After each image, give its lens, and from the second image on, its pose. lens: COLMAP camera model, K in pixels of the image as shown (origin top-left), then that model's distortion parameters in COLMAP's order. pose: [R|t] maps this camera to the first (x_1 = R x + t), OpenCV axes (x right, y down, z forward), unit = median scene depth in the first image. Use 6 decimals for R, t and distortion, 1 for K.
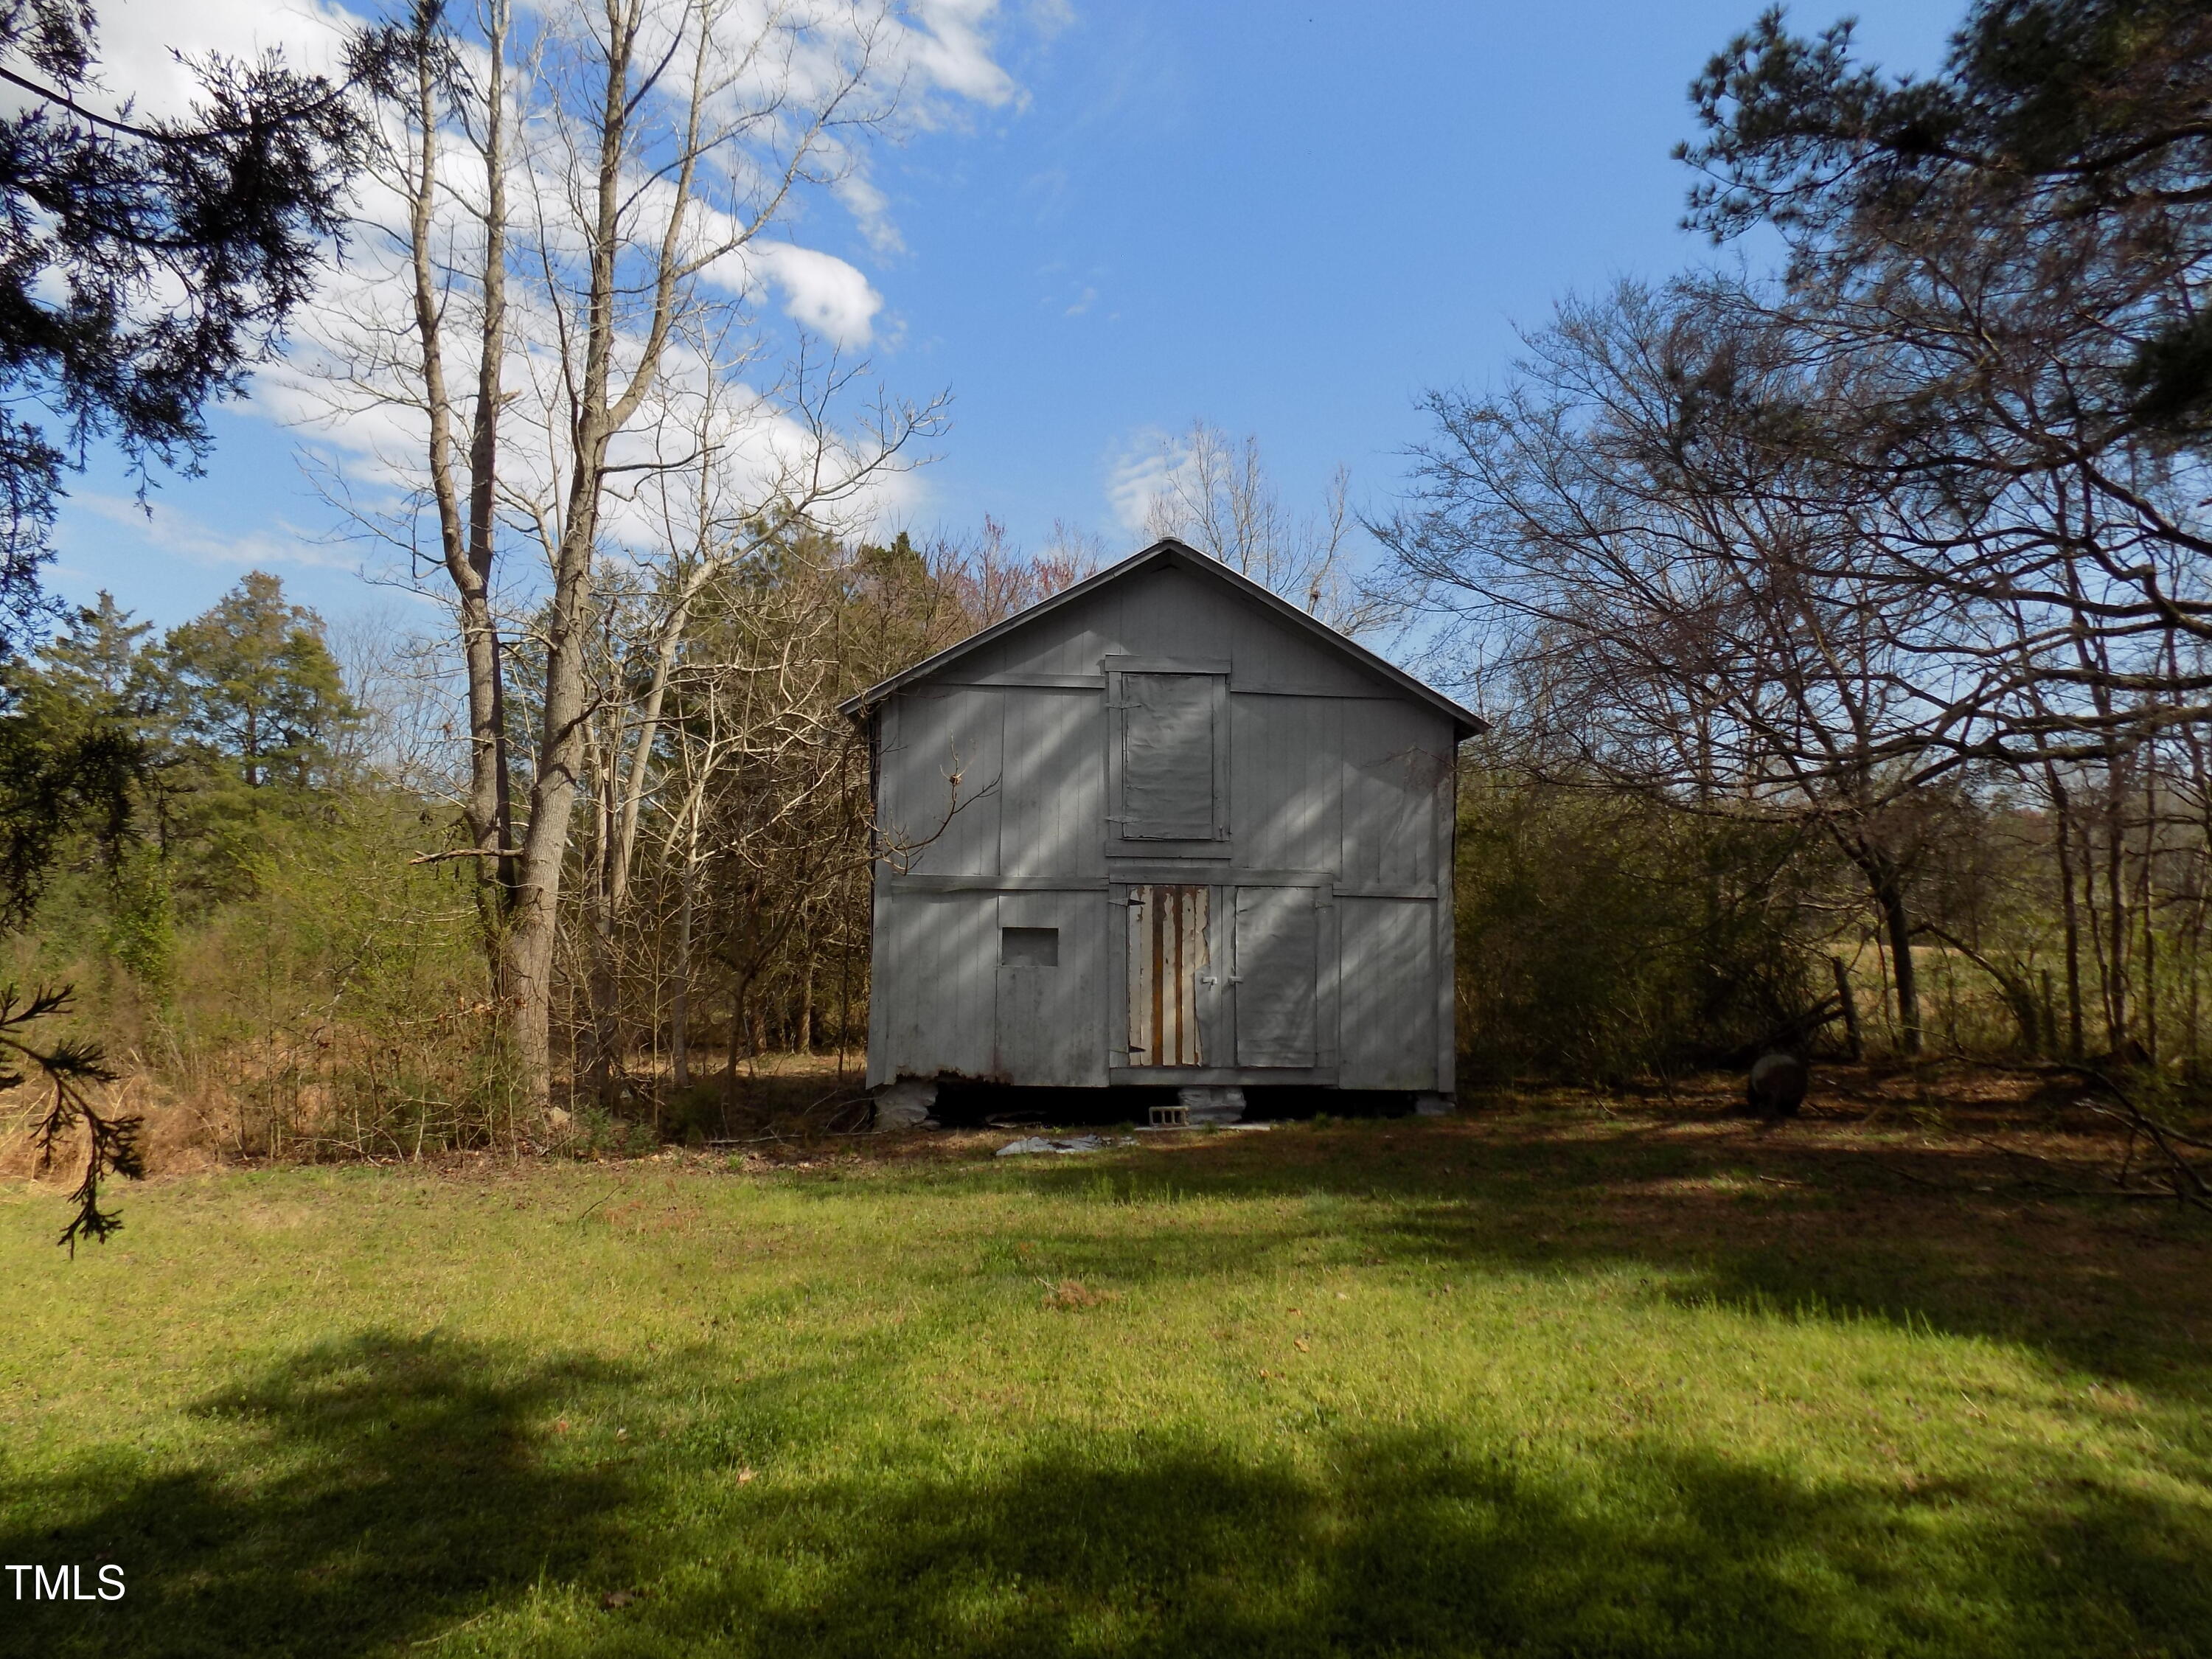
lens RADIAL K [[1477.6, 0, 1116.5], [0, 1477.6, 834.4], [0, 0, 1]] dist [-0.064139, 0.054805]
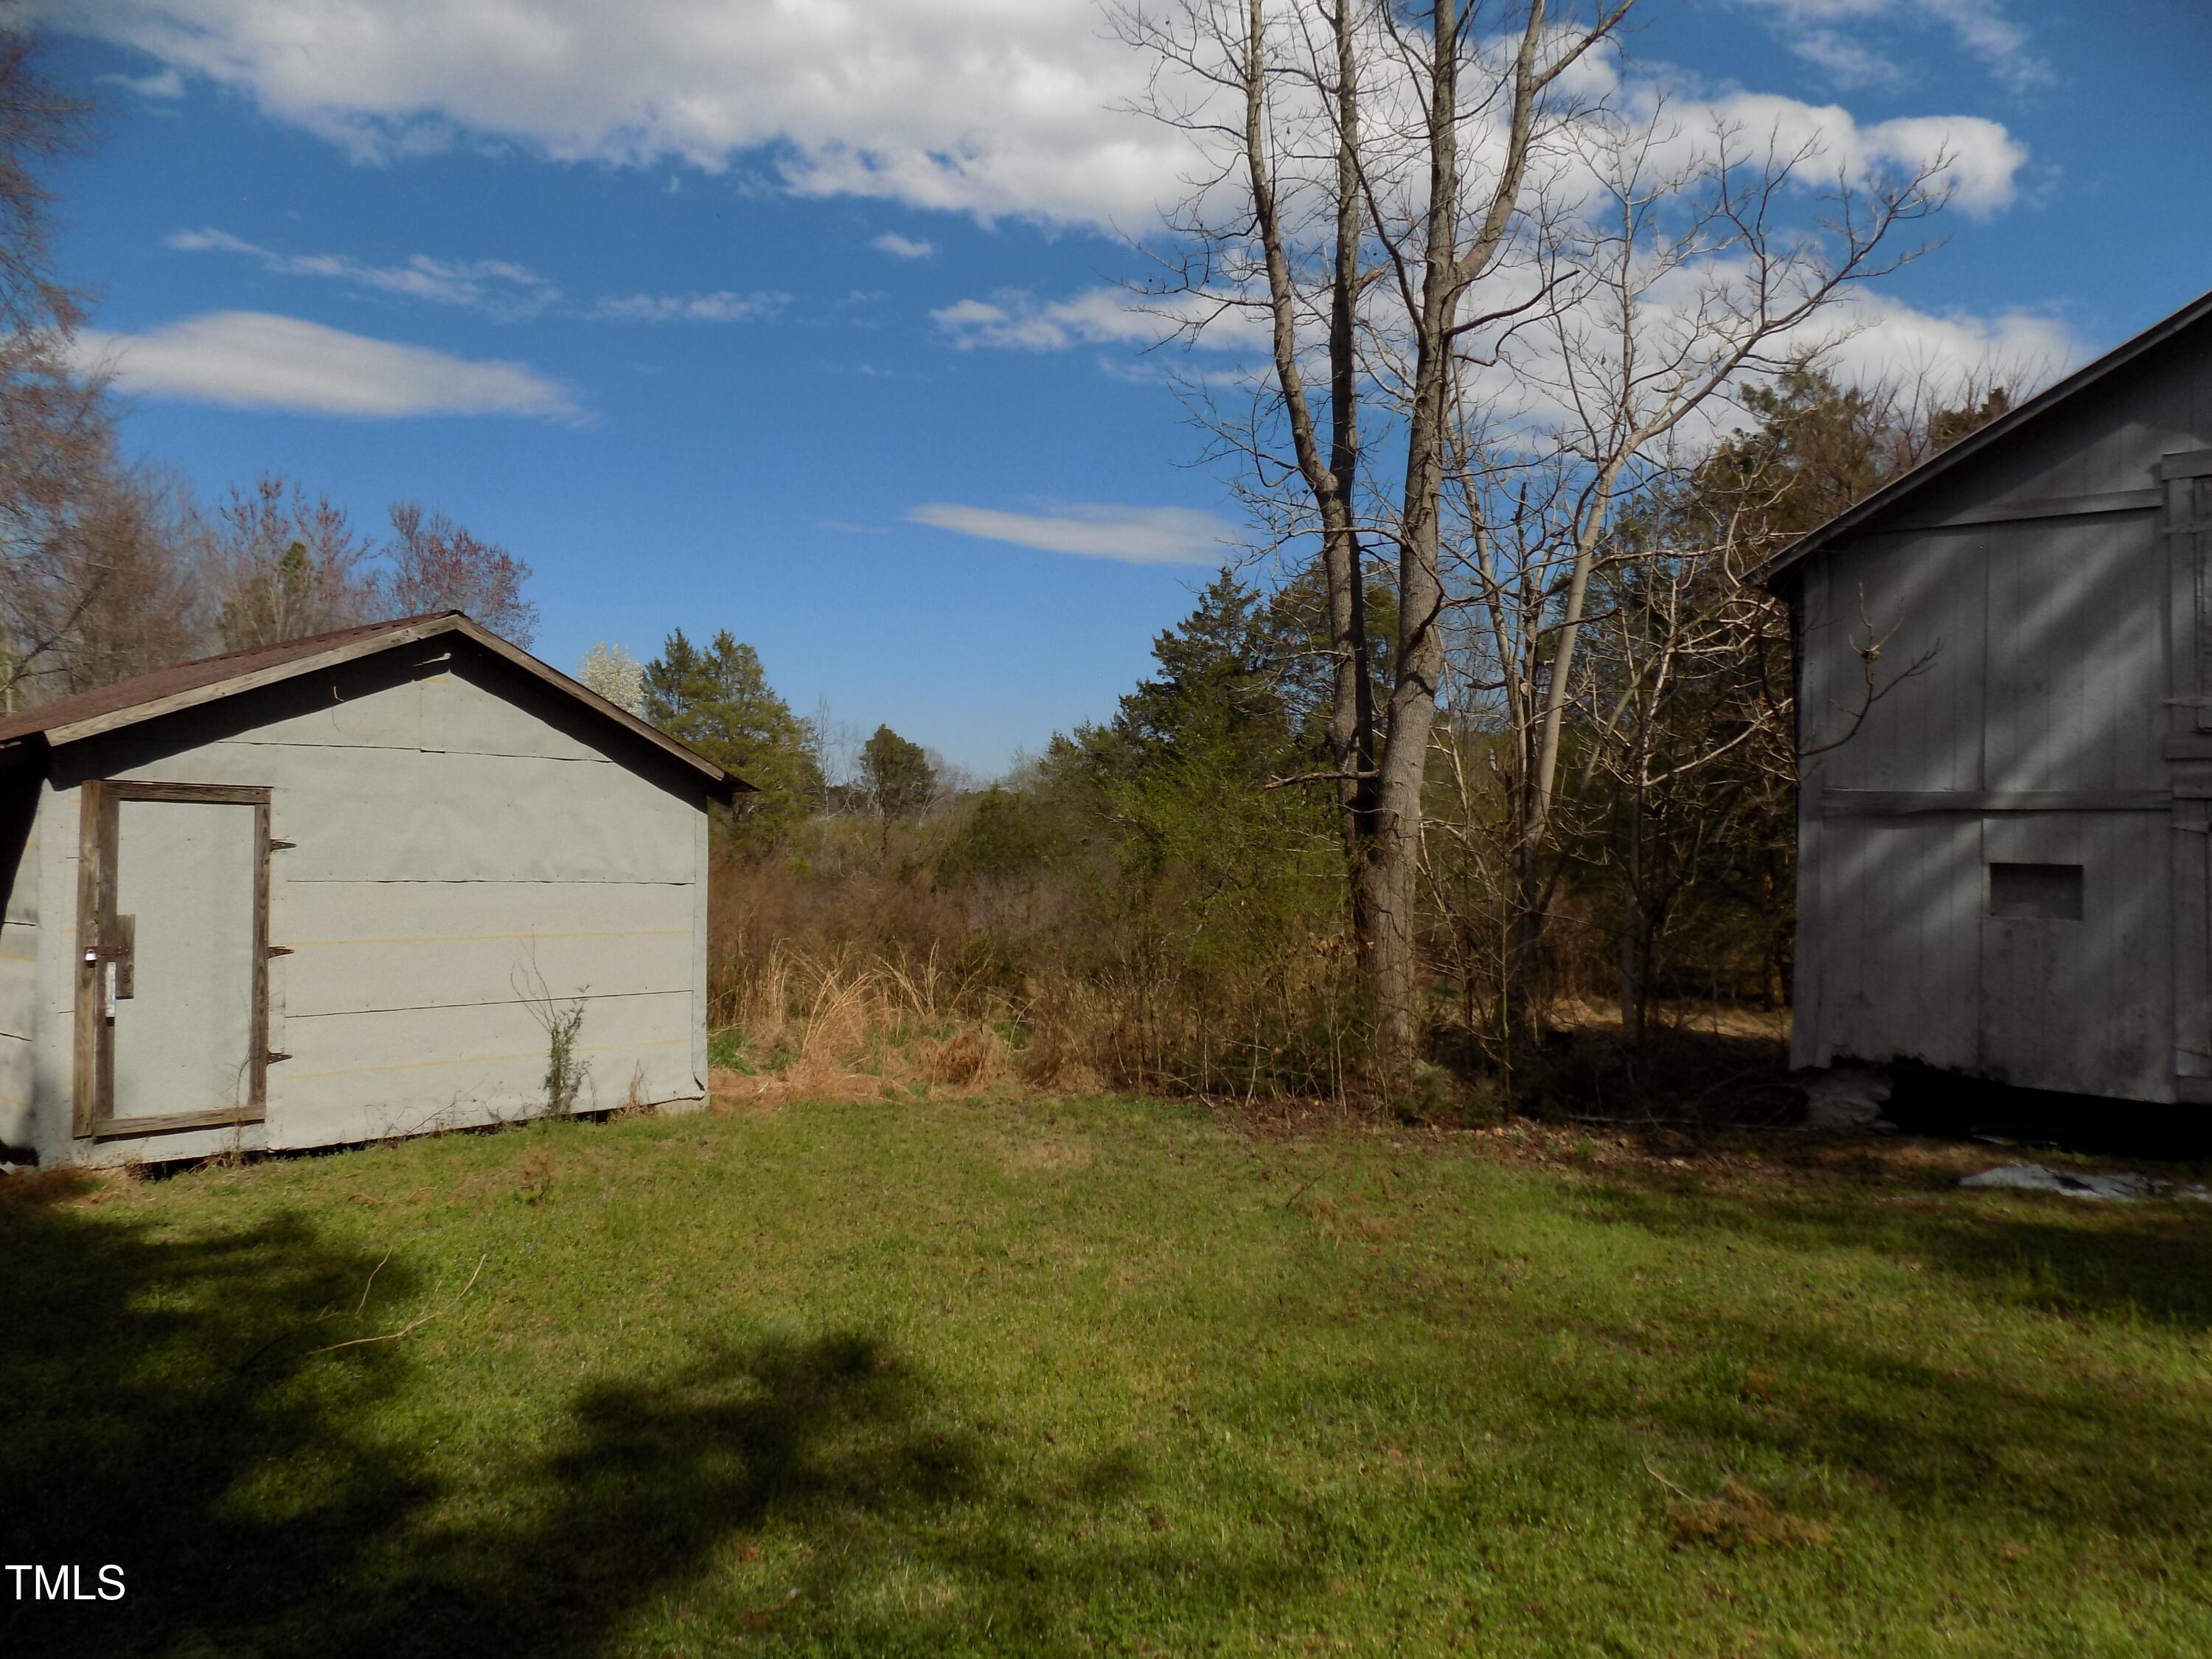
lens RADIAL K [[1477.6, 0, 1118.0], [0, 1477.6, 816.4], [0, 0, 1]] dist [-0.064139, 0.054805]
pose [[0.753286, -0.007704, -0.657648, 0.067261], [0.029334, 0.999330, 0.021893, 0.012949], [0.657038, -0.035783, 0.753007, 0.195763]]
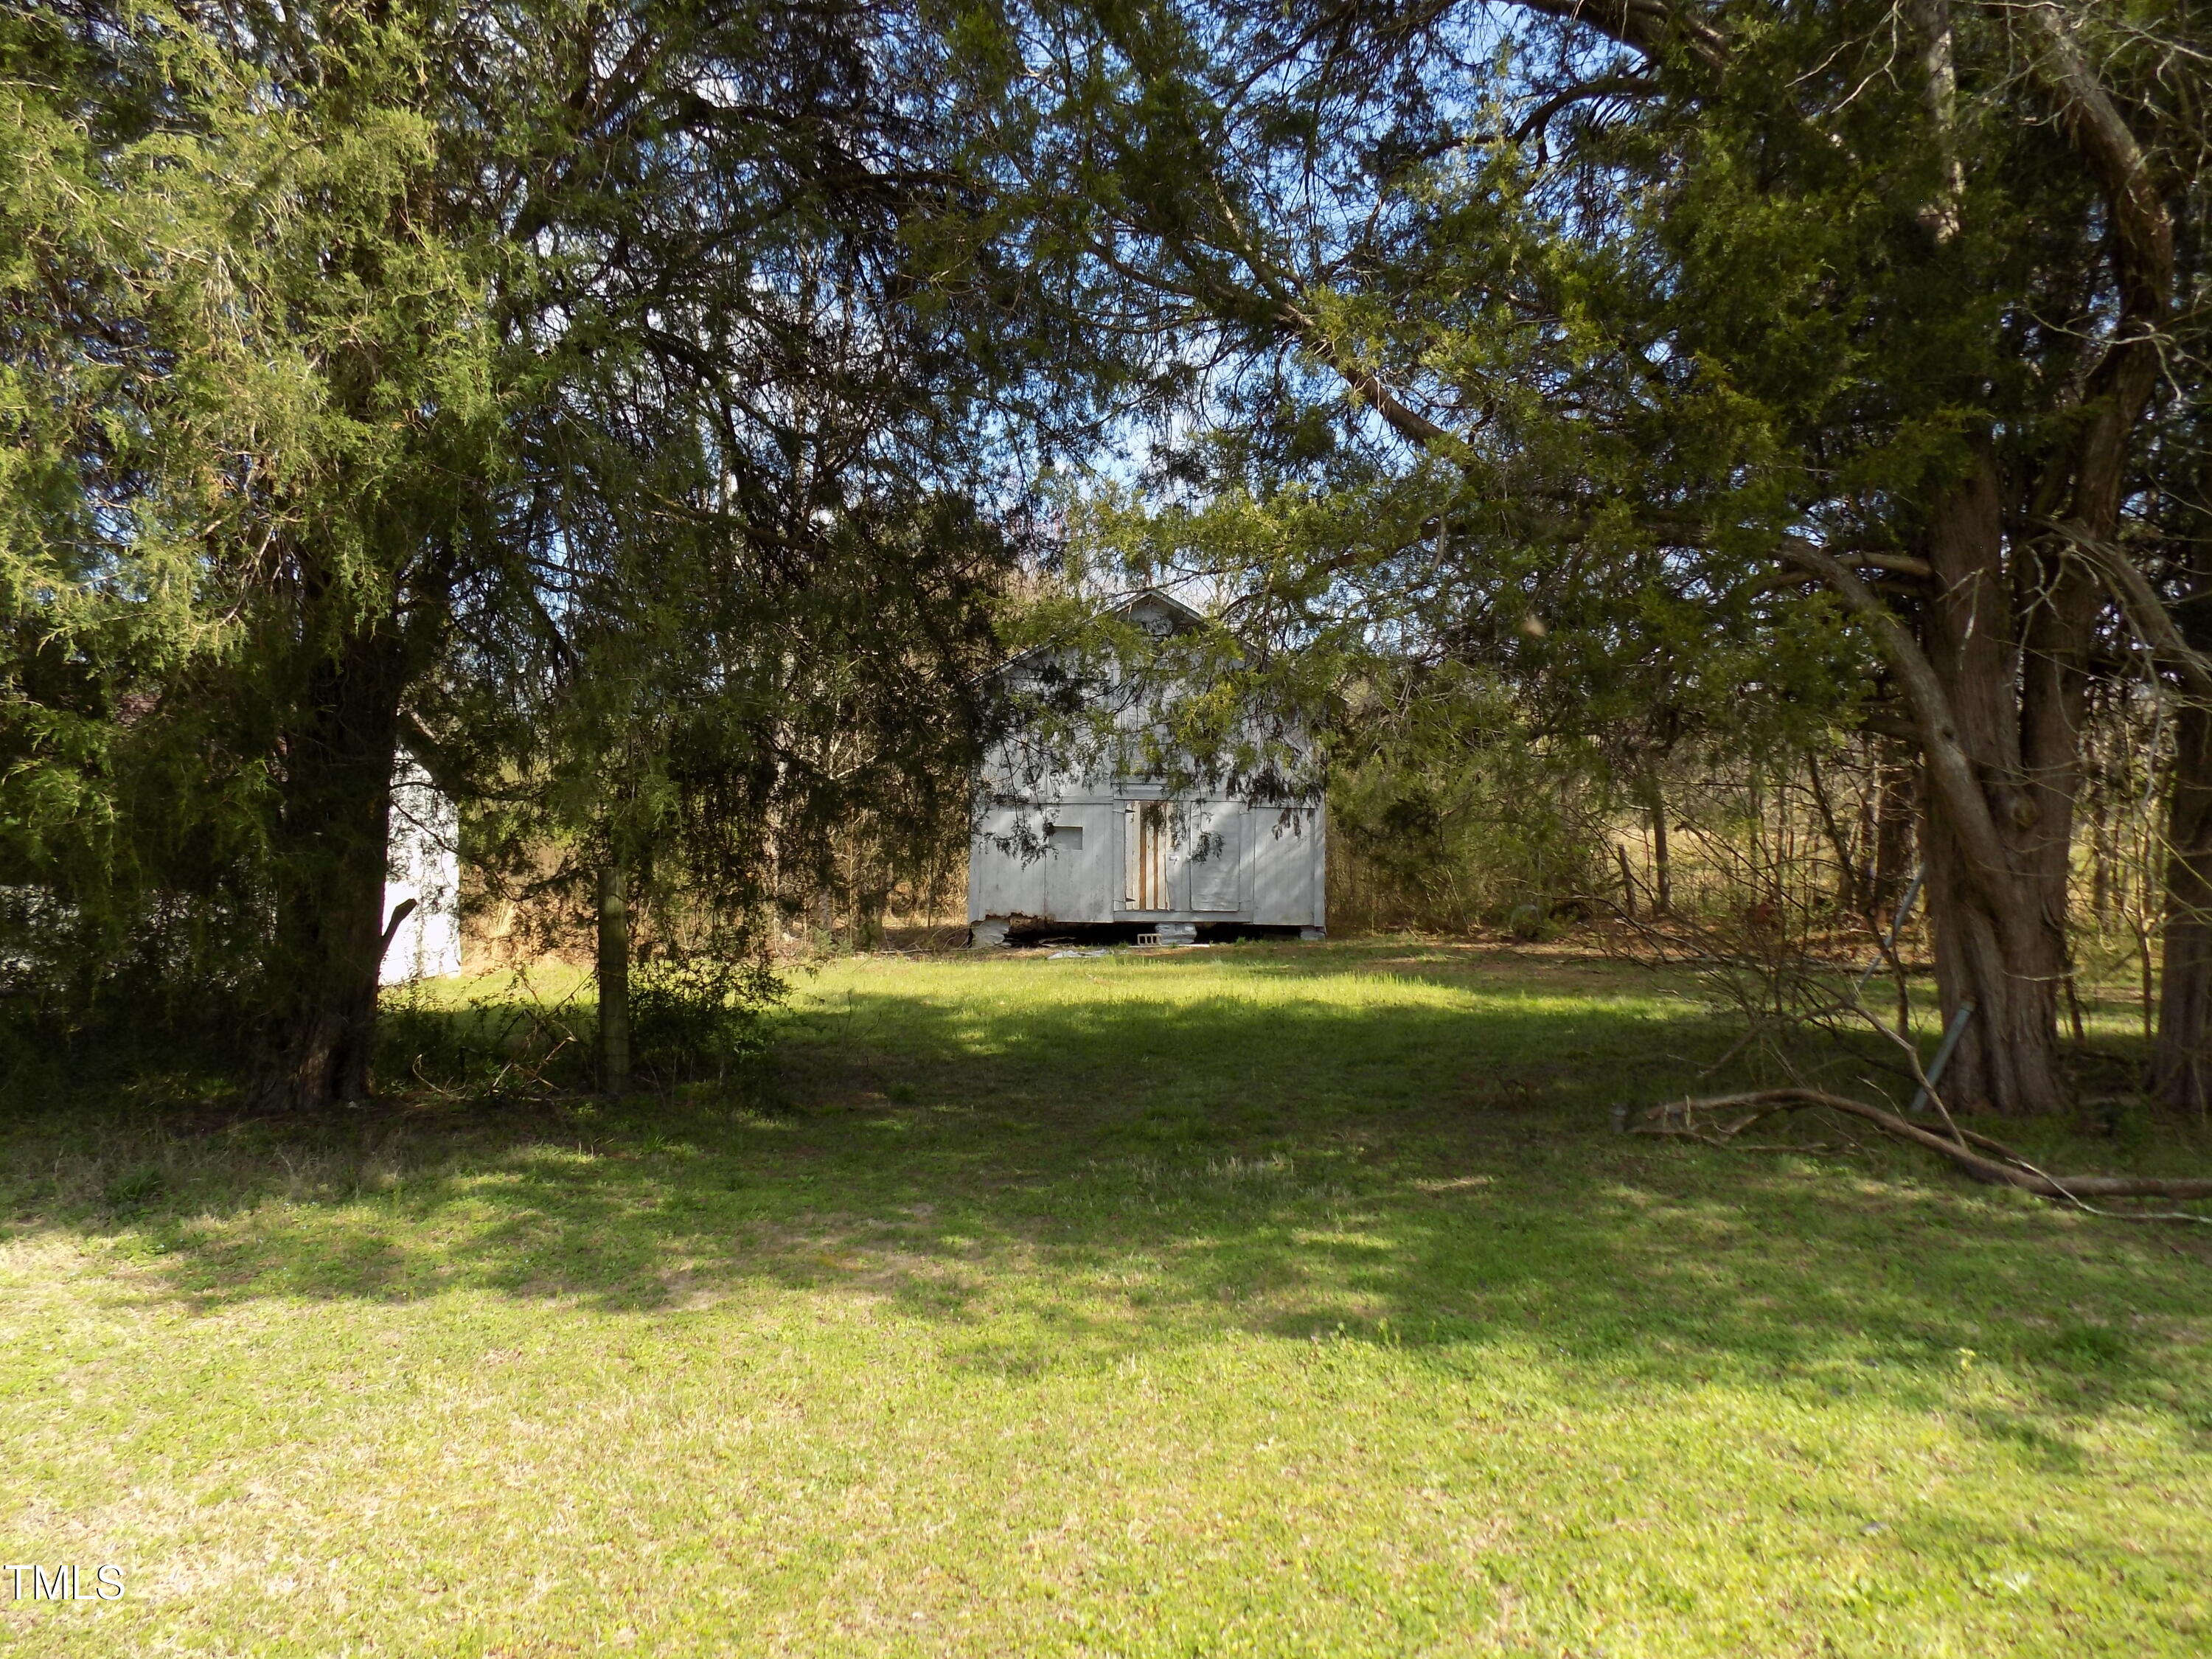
lens RADIAL K [[1477.6, 0, 1105.5], [0, 1477.6, 823.7], [0, 0, 1]] dist [-0.064139, 0.054805]
pose [[1.000000, 0.000656, -0.000388, -0.013399], [-0.000635, 0.998652, 0.051902, -0.025381], [0.000422, -0.051901, 0.998652, -0.650157]]
